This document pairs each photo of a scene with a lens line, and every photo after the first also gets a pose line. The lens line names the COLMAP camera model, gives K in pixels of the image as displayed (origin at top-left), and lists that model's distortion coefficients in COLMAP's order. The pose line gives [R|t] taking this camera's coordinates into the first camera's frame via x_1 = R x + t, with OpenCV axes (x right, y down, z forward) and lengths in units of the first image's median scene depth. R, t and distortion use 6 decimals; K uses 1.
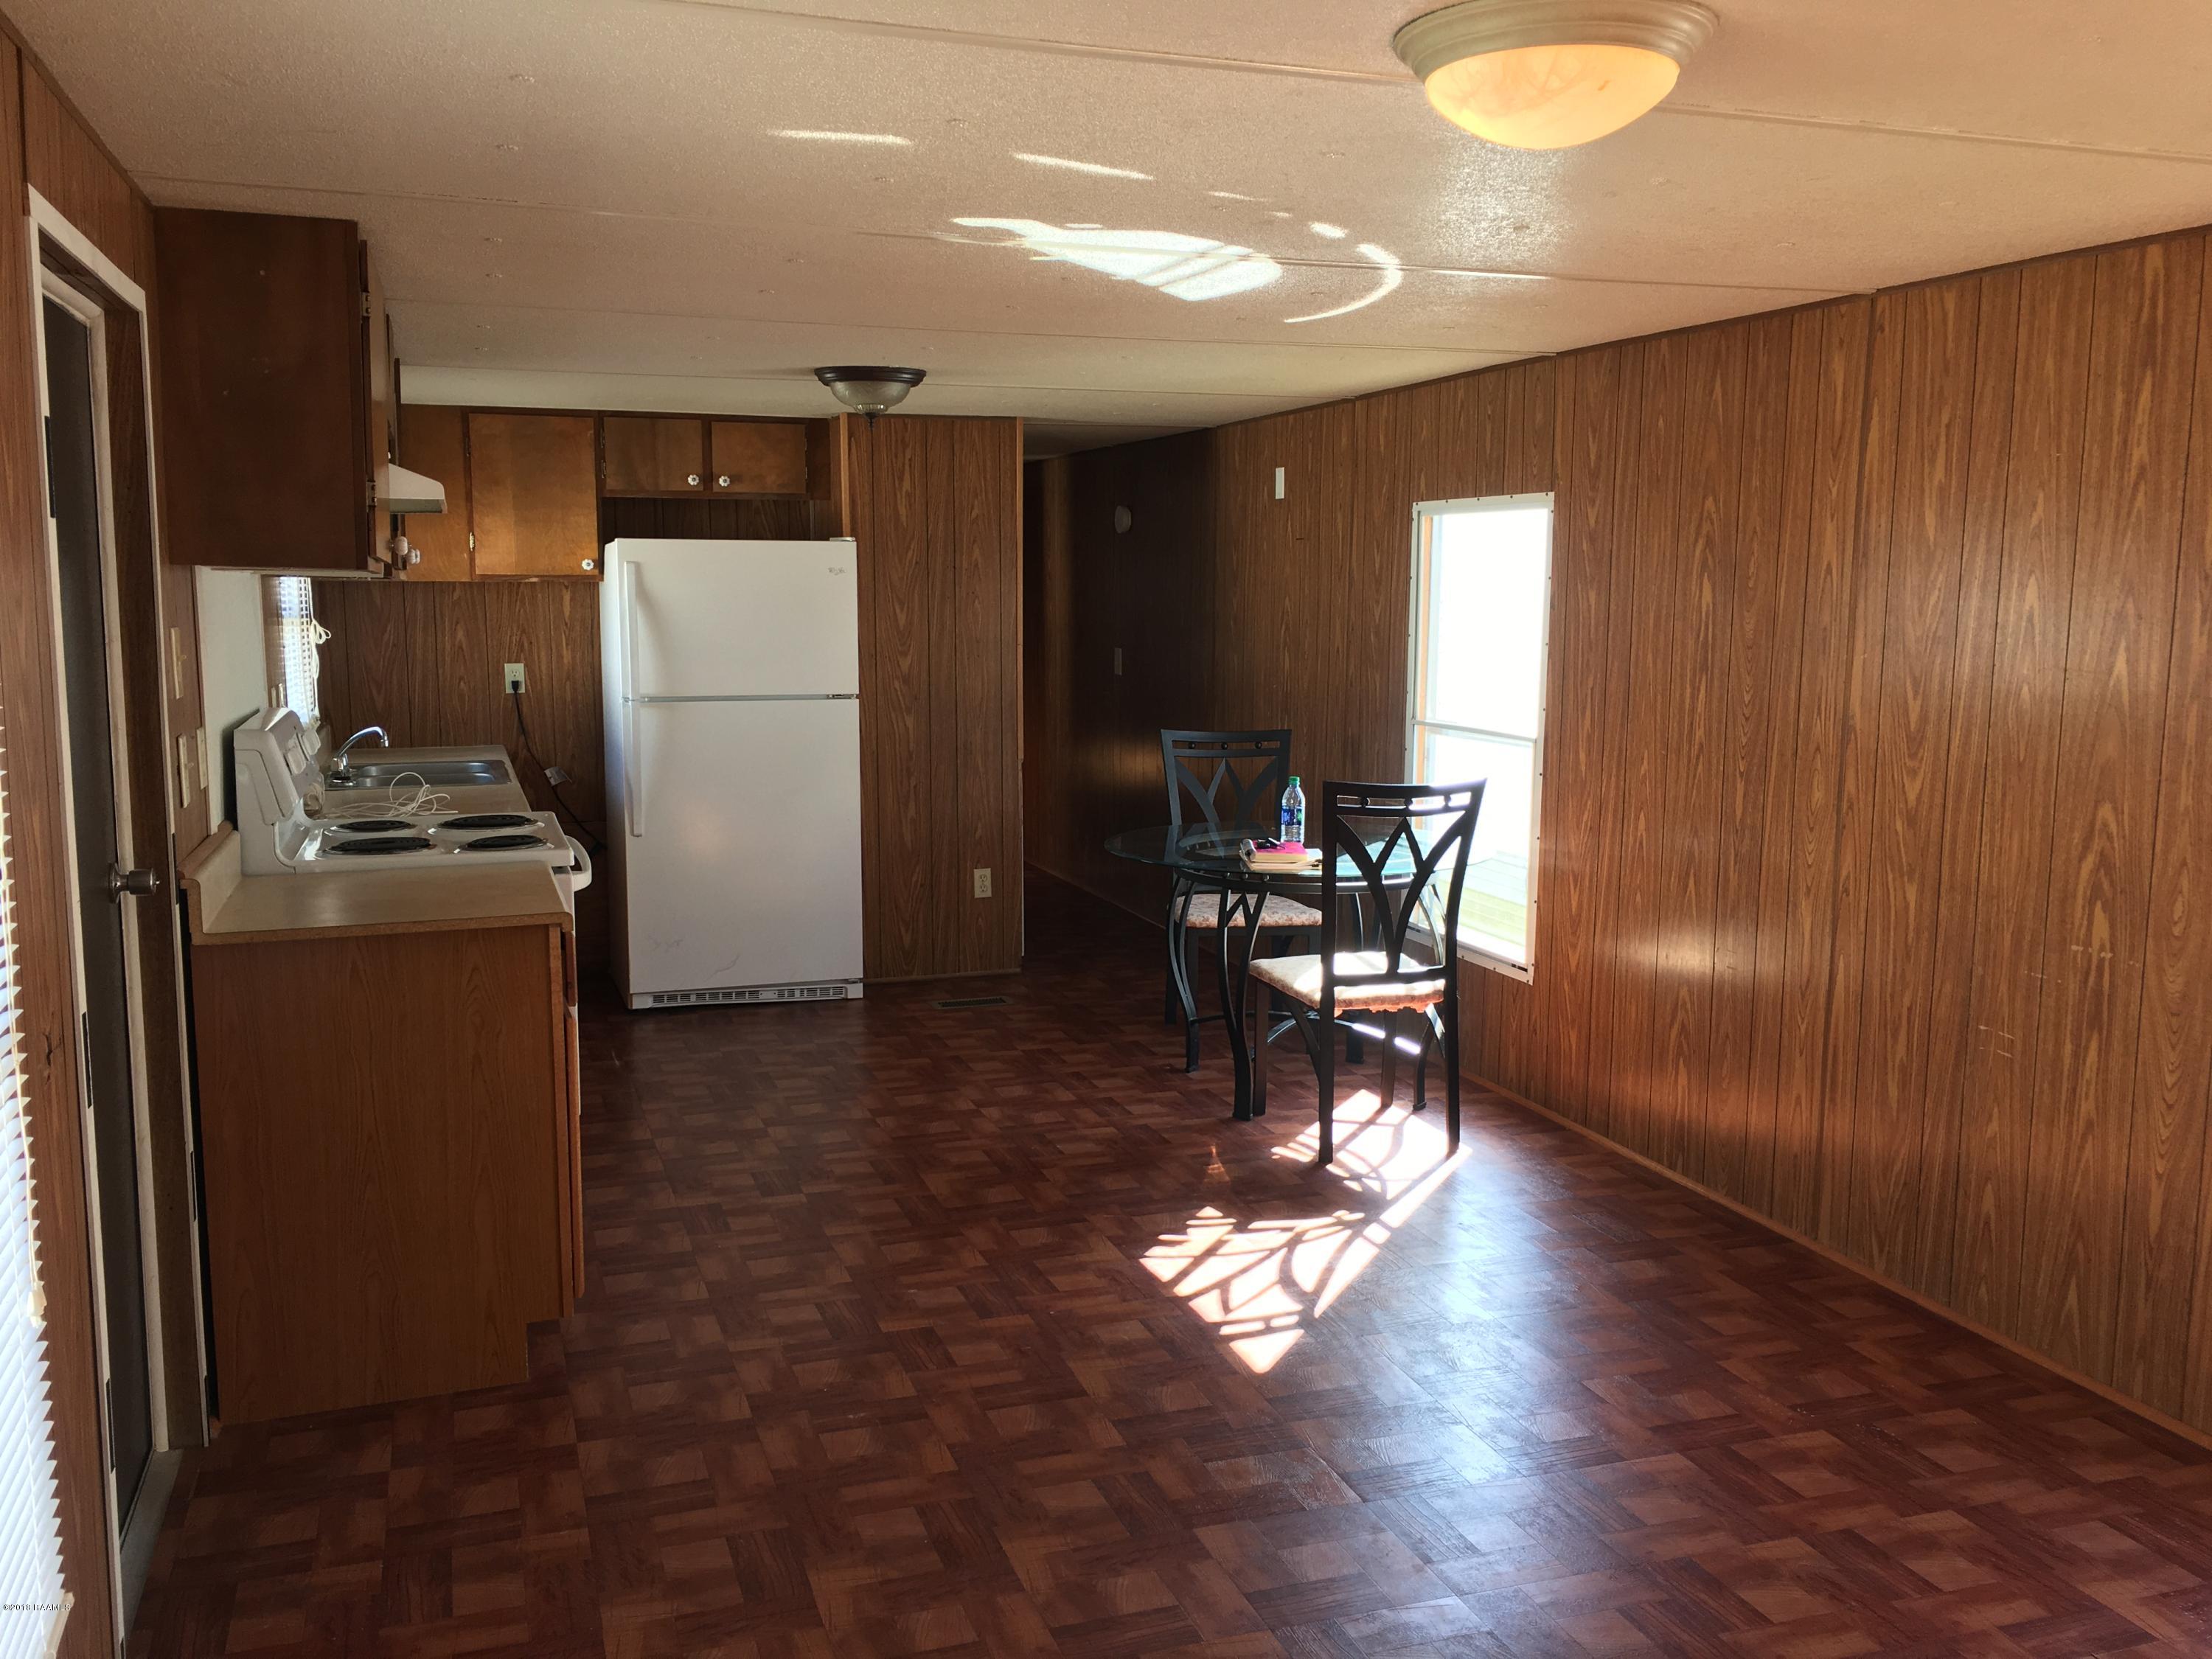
lens RADIAL K [[1827.1, 0, 1090.4], [0, 1827.1, 796.0], [0, 0, 1]] dist [0.061632, -0.087585]
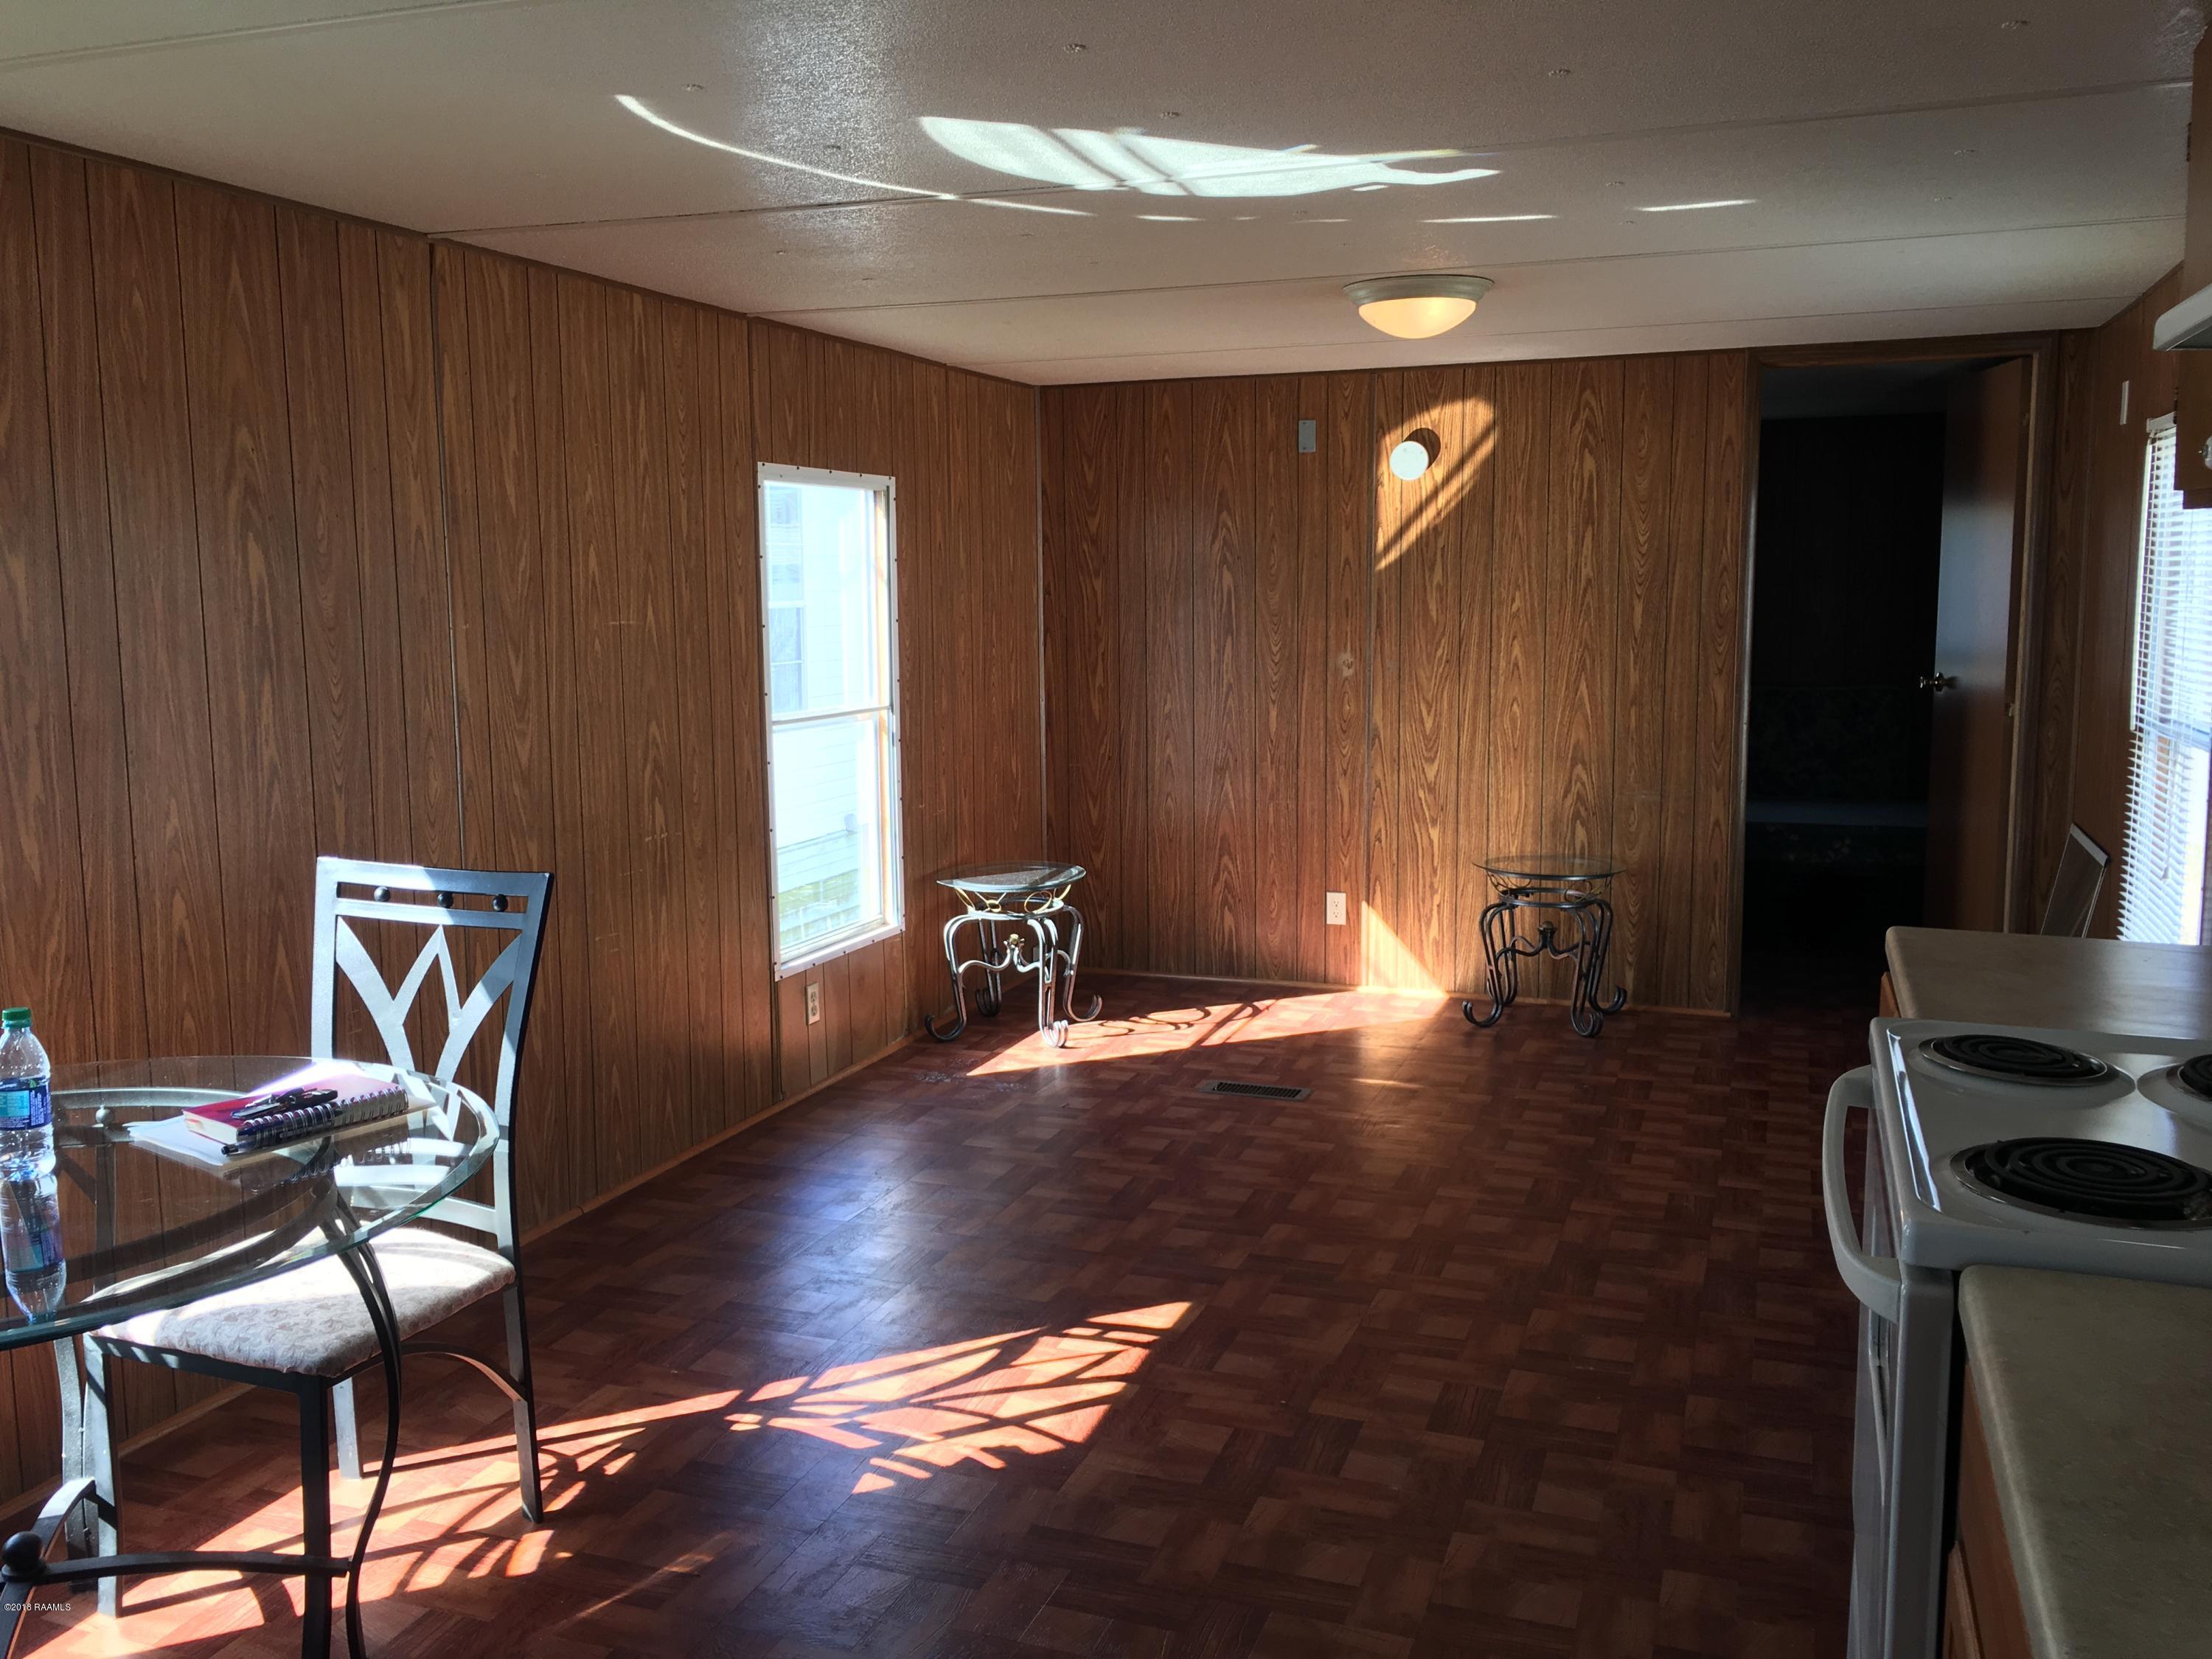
lens RADIAL K [[1827.1, 0, 1090.4], [0, 1827.1, 796.0], [0, 0, 1]] dist [0.061632, -0.087585]
pose [[-0.765782, -0.076758, 0.638503, -0.435582], [0.078390, 0.974307, 0.211143, -0.163697], [-0.638305, 0.211741, -0.740089, 1.494949]]
